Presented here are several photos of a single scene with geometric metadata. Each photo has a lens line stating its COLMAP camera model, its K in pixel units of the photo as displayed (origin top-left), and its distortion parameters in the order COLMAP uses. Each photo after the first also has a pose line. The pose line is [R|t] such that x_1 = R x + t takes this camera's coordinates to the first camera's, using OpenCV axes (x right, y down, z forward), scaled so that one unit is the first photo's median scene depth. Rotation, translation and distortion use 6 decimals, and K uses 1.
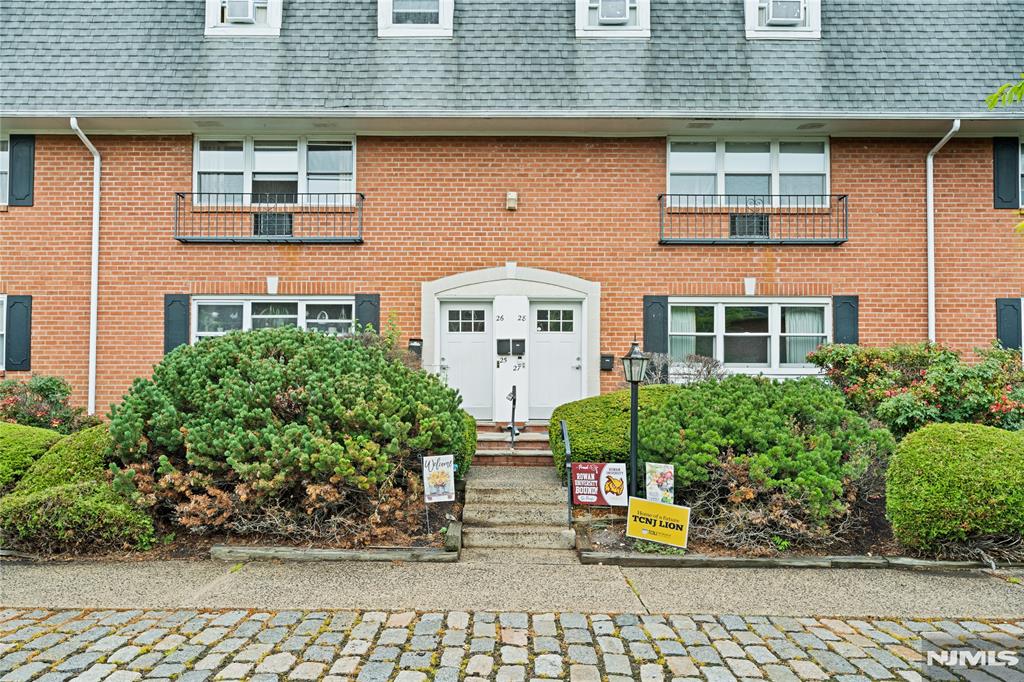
lens RADIAL K [[762.3, 0, 496.9], [0, 762.3, 407.0], [0, 0, 1]] dist [0.005863, 0.005361]
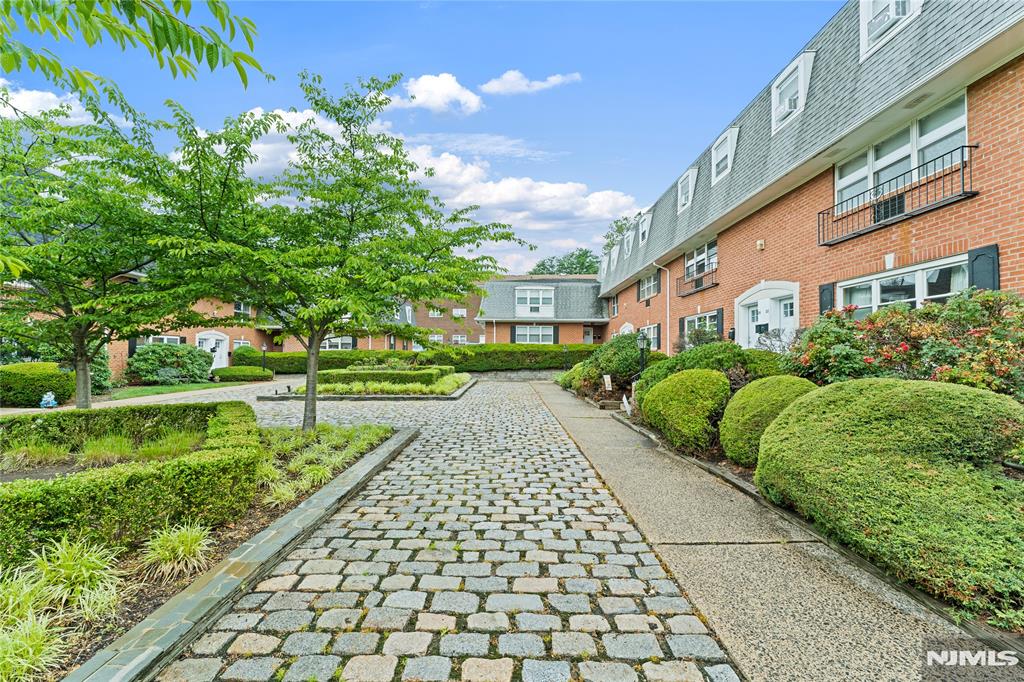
lens RADIAL K [[406.7, 0, 512.7], [0, 406.7, 347.5], [0, 0, 1]] dist [0.002258, 0.000070]
pose [[0.016148, -0.029208, -0.999443, 0.941879], [0.041395, 0.998736, -0.028519, -0.032342], [0.999012, -0.040911, 0.017337, 0.406897]]
